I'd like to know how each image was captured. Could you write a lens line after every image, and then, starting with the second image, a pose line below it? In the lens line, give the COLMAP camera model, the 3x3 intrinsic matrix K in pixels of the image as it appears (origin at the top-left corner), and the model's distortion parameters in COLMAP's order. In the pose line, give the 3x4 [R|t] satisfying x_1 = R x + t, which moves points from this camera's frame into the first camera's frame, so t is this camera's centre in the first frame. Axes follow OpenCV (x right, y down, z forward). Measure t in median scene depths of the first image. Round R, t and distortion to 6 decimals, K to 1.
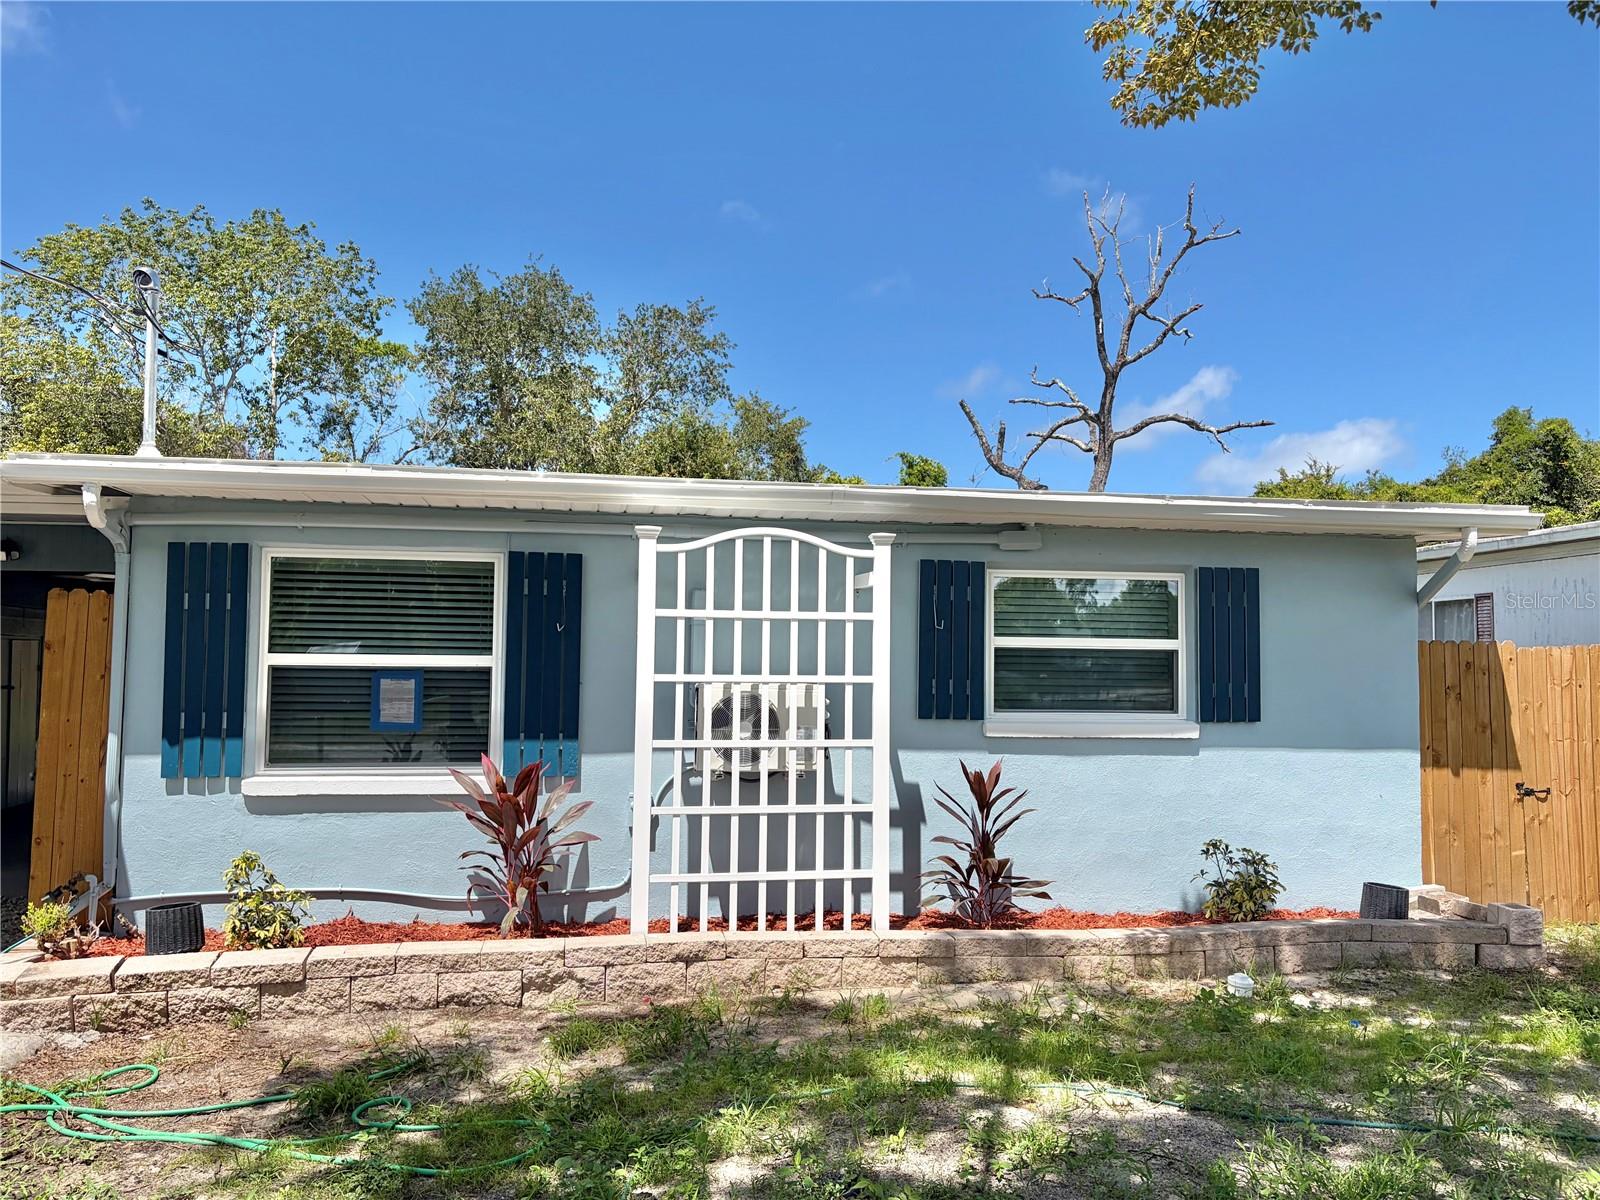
lens RADIAL K [[1240.2, 0, 791.0], [0, 1240.2, 595.8], [0, 0, 1]] dist [0.052412, -0.003614]
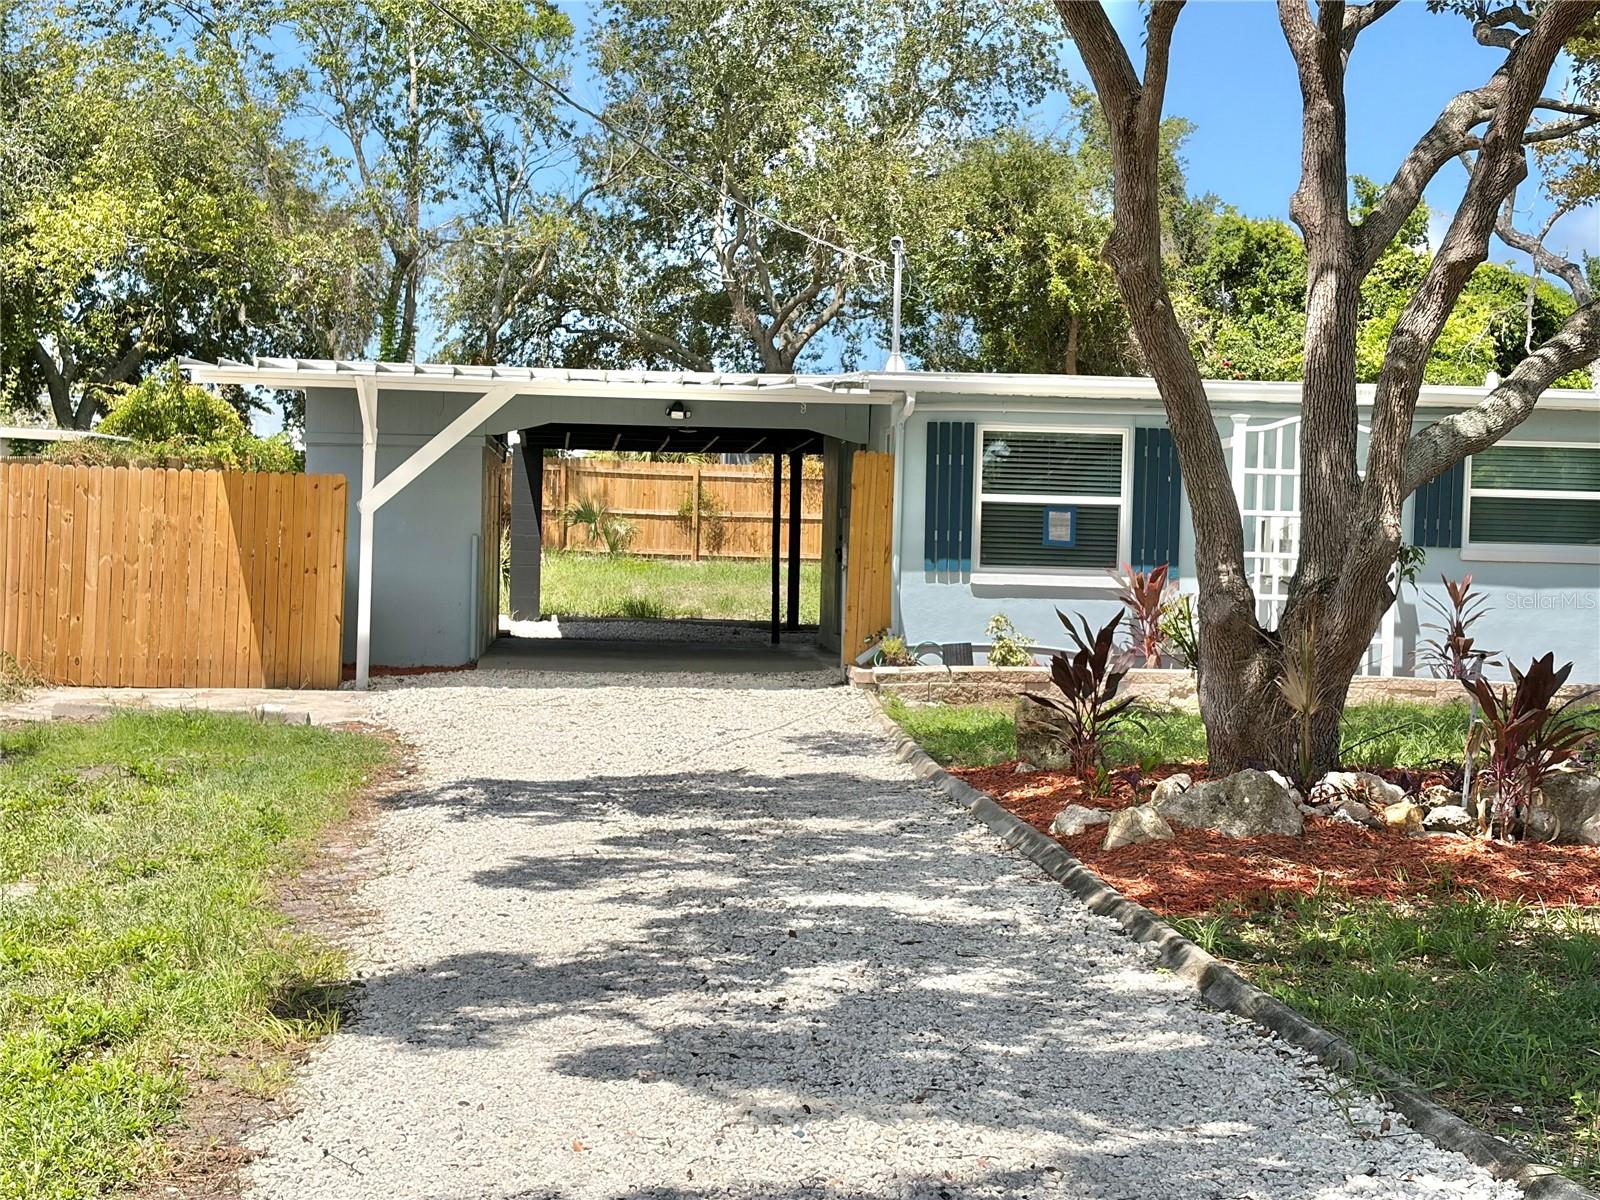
lens RADIAL K [[2761.9, 0, 800.7], [0, 2761.9, 593.8], [0, 0, 1]] dist [0.267724, -1.077266]
pose [[0.996076, 0.017357, -0.086788, -0.333802], [-0.010792, 0.997084, 0.075539, -0.083943], [0.087846, -0.074306, 0.993359, -2.353331]]
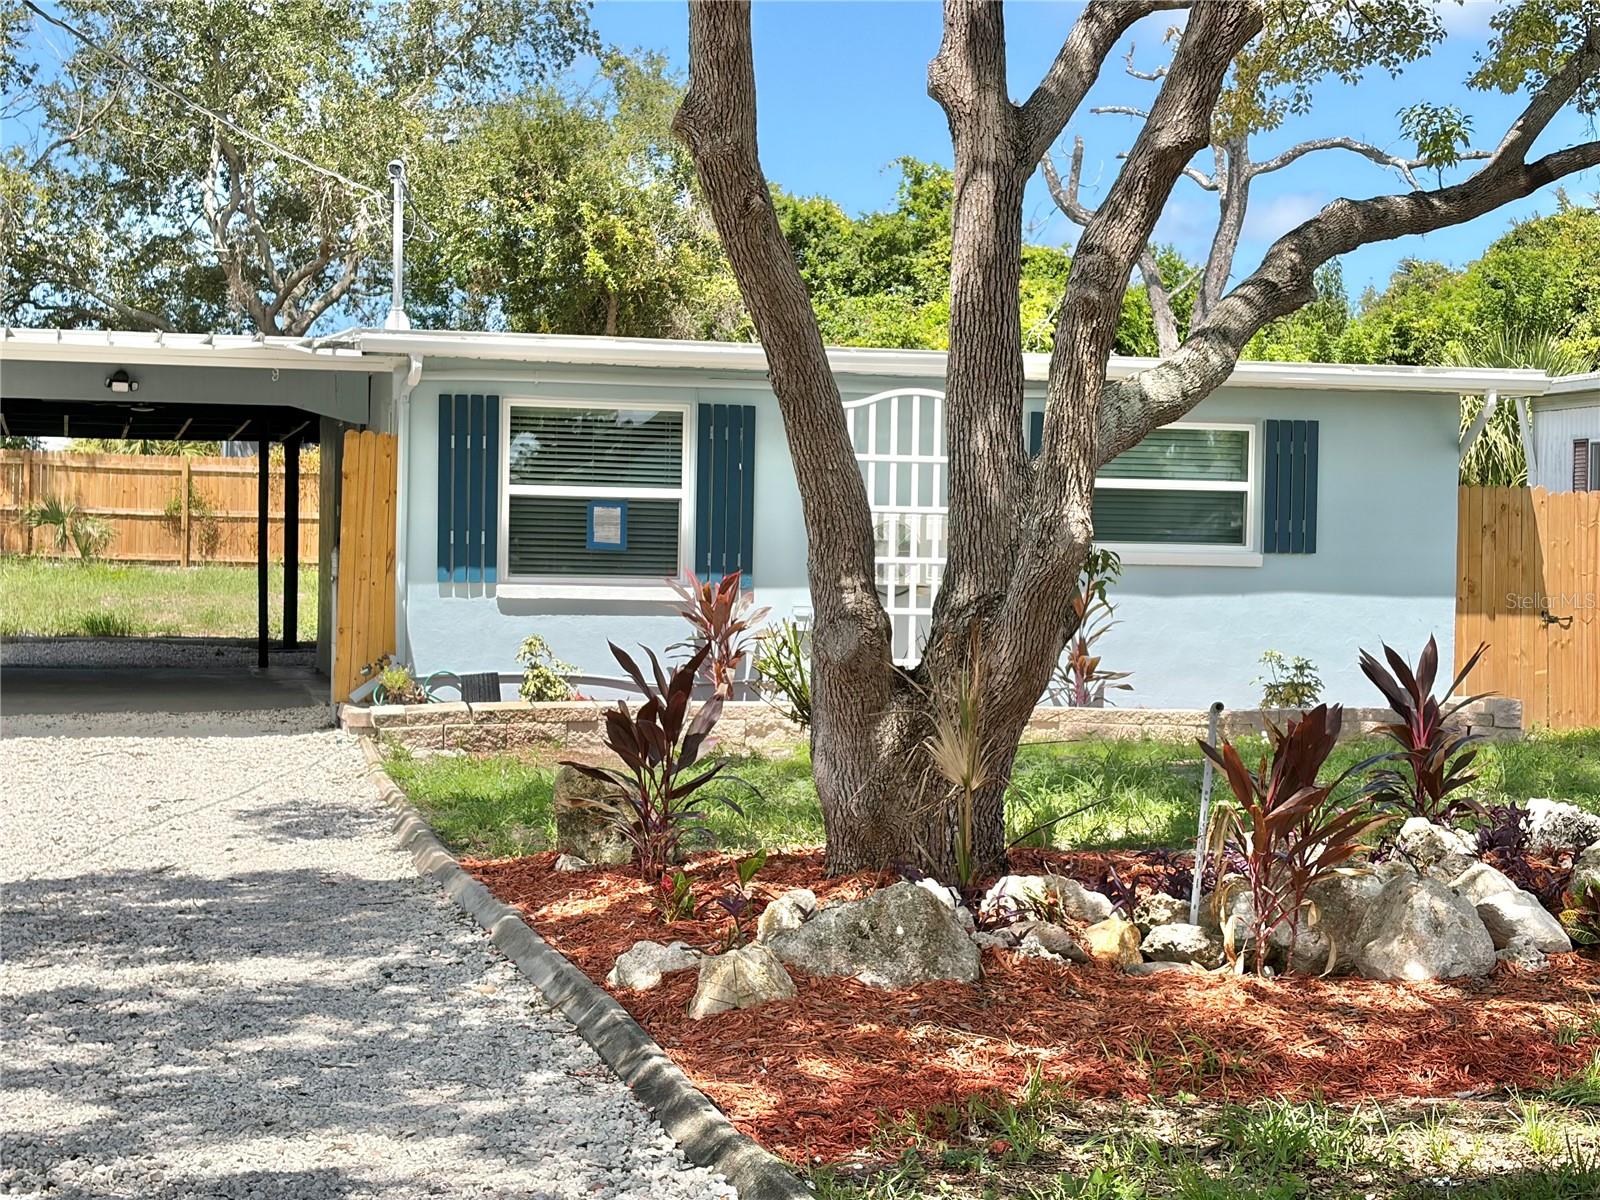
lens RADIAL K [[2761.9, 0, 800.7], [0, 2761.9, 593.8], [0, 0, 1]] dist [0.267724, -1.077266]
pose [[0.996744, 0.007513, 0.080285, -0.341551], [-0.013425, 0.997216, 0.073345, -0.049921], [-0.079511, -0.074184, 0.994070, -1.699060]]
